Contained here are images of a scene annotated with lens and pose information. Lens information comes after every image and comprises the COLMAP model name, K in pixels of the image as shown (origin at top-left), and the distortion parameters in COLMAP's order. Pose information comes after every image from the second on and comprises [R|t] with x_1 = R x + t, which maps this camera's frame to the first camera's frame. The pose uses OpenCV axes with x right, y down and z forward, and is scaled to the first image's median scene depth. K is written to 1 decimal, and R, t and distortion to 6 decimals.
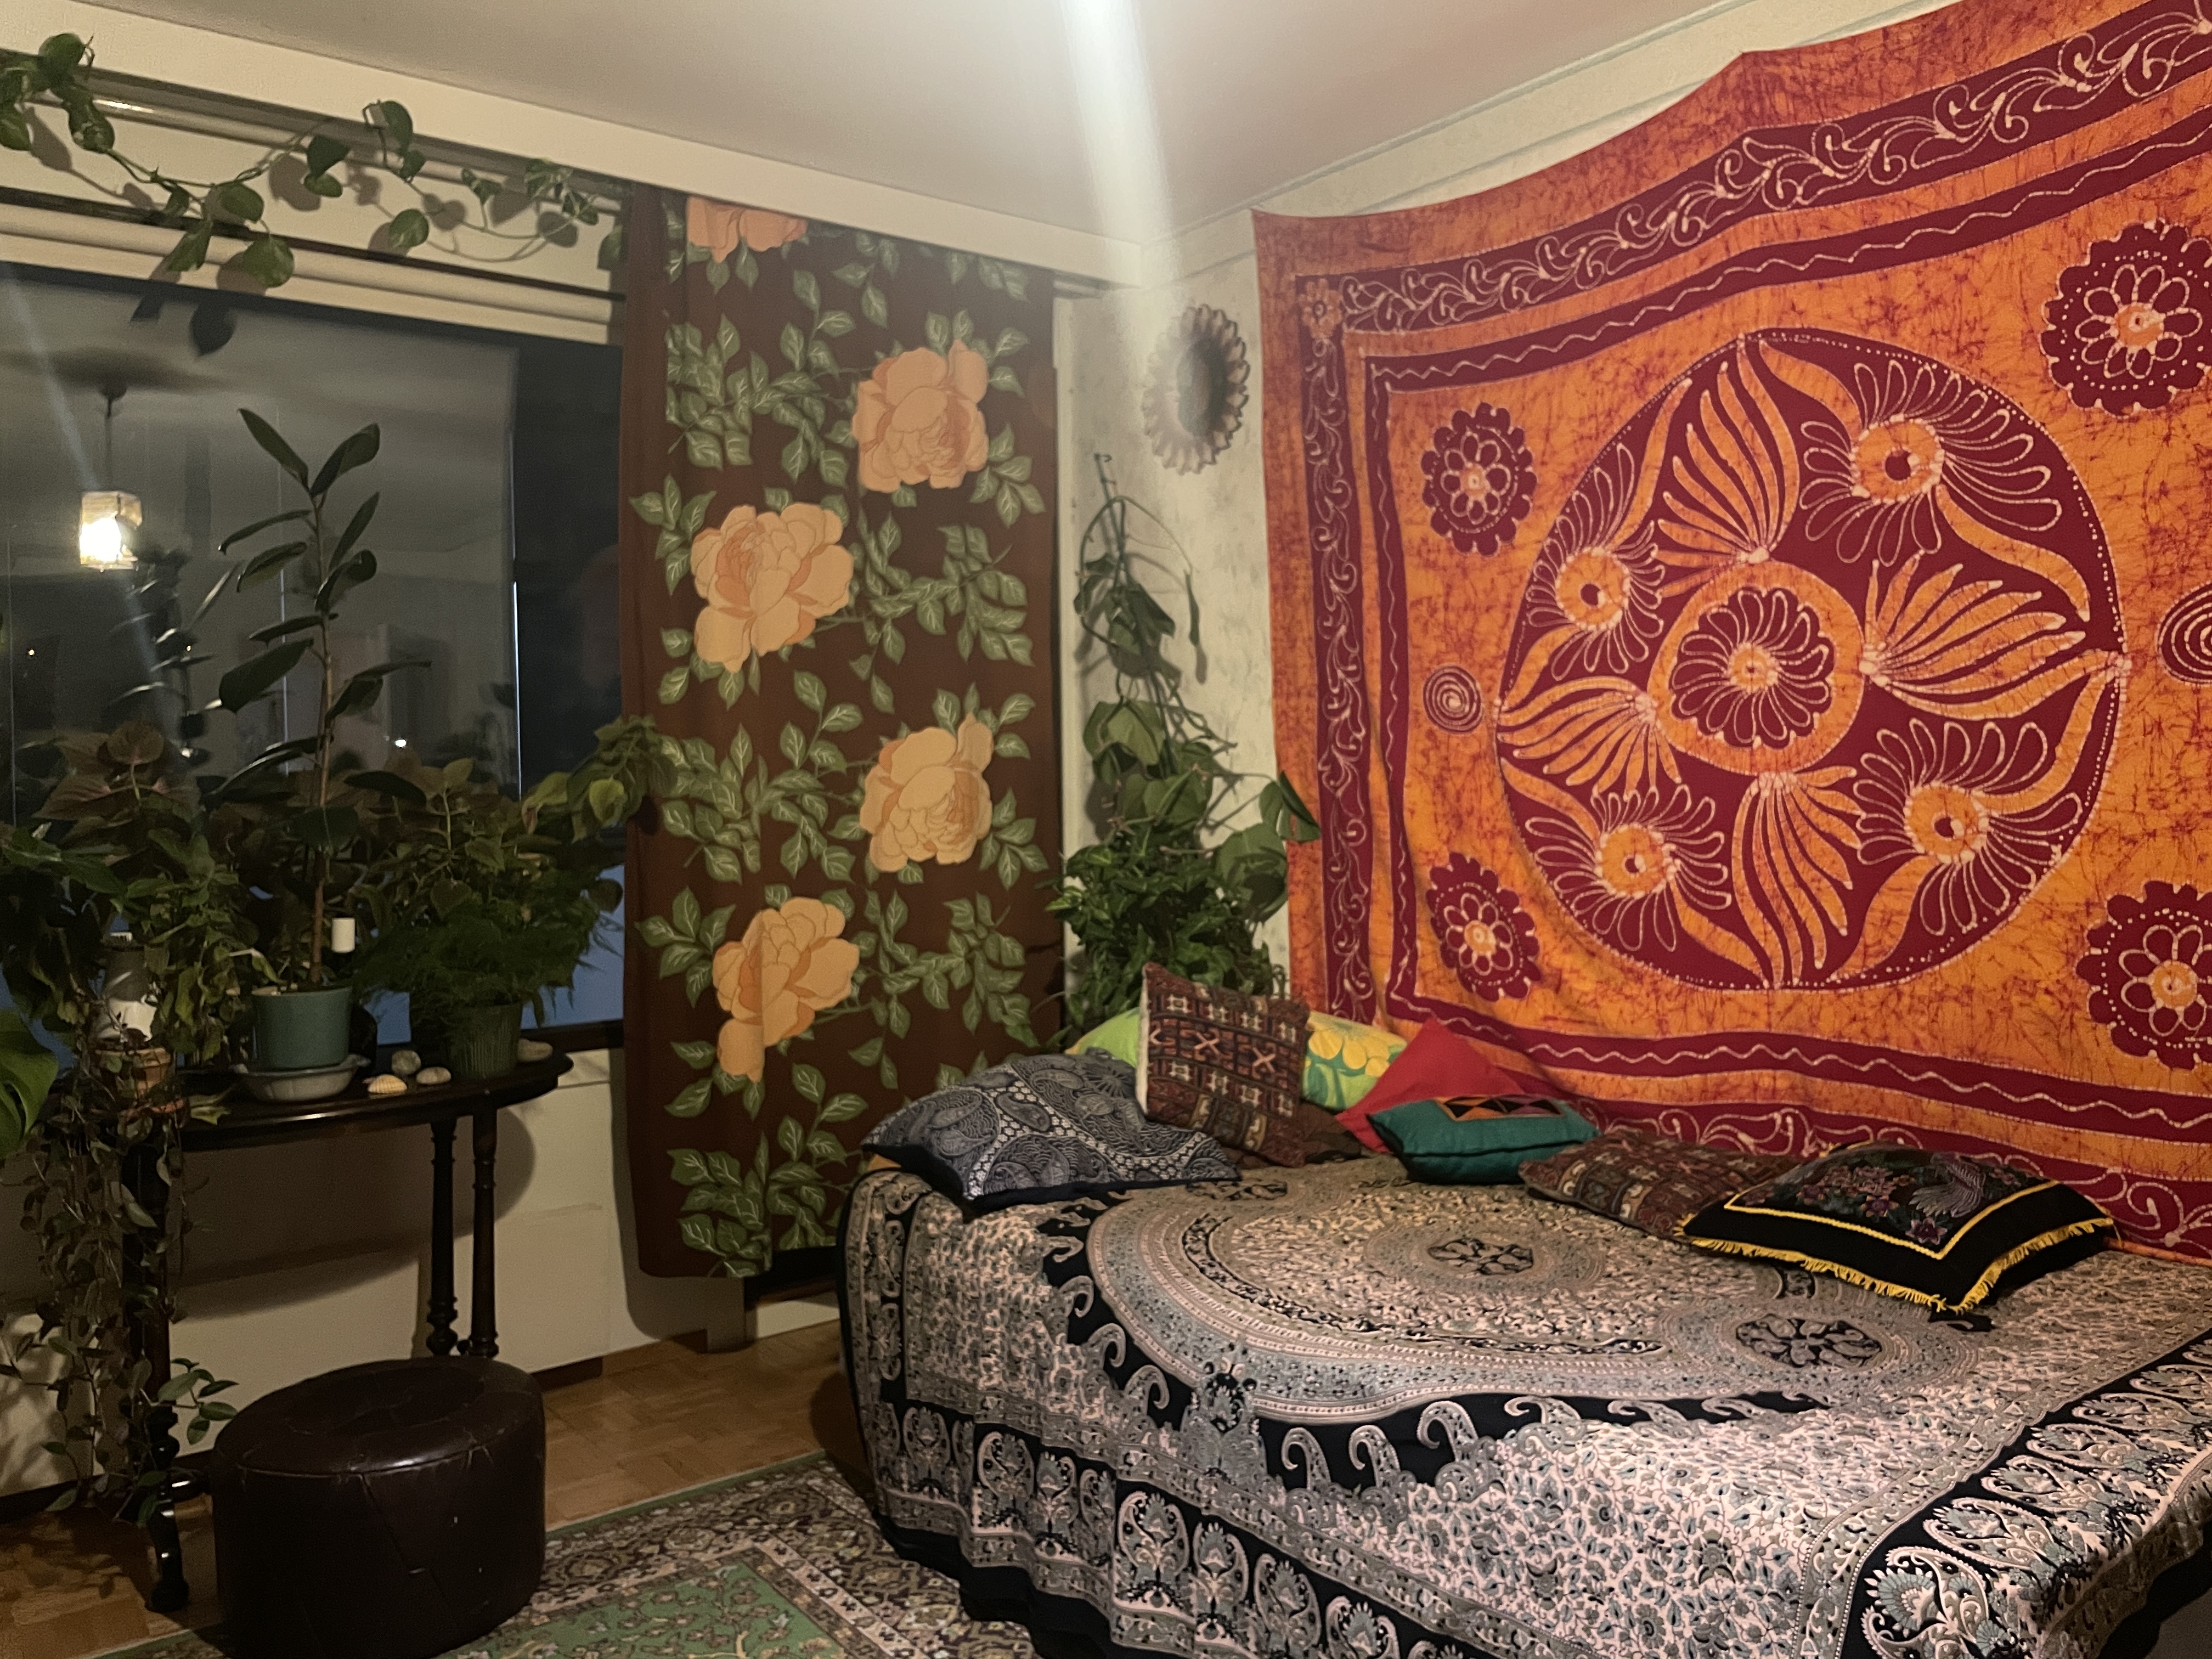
lens RADIAL K [[1658.7, 0, 1106.0], [0, 1658.7, 829.5], [0, 0, 1]] dist [0.027008, -0.064789]
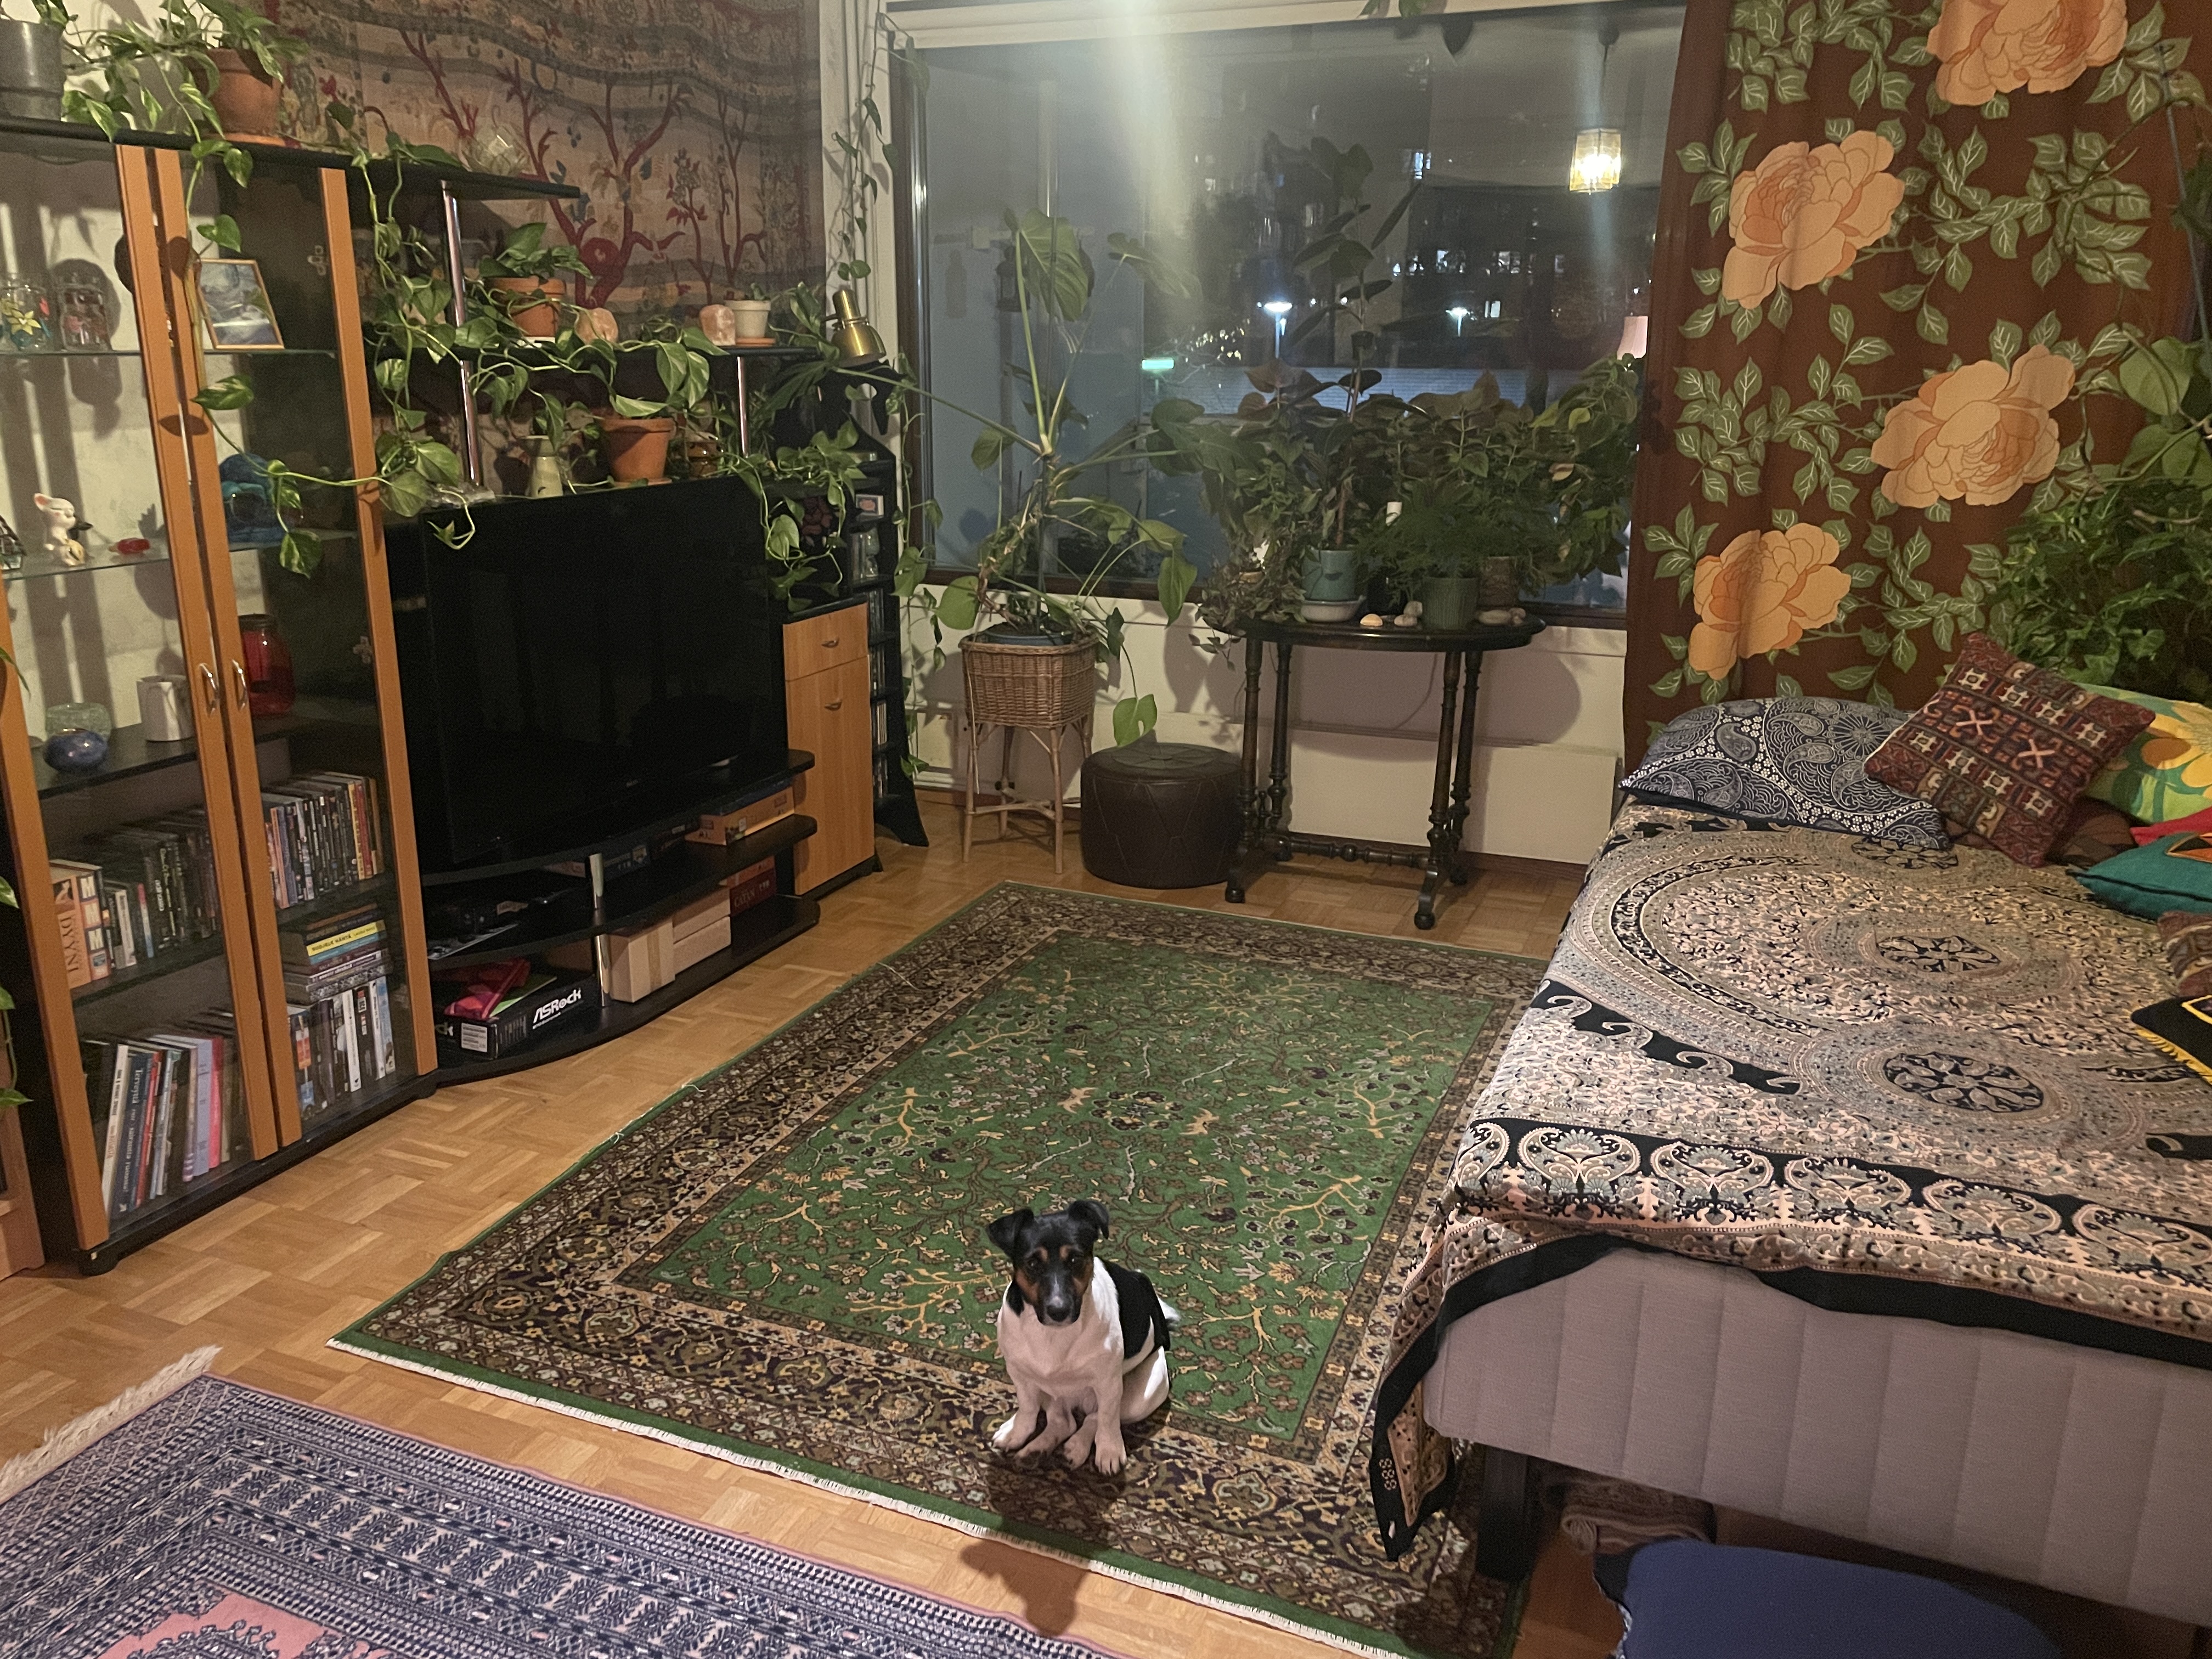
lens RADIAL K [[1658.7, 0, 1106.0], [0, 1658.7, 829.5], [0, 0, 1]] dist [0.027008, -0.064789]
pose [[0.465206, 0.266765, -0.844050, 0.747910], [-0.032712, 0.958040, 0.284762, -0.080407], [0.884598, -0.104863, 0.454412, 0.112728]]
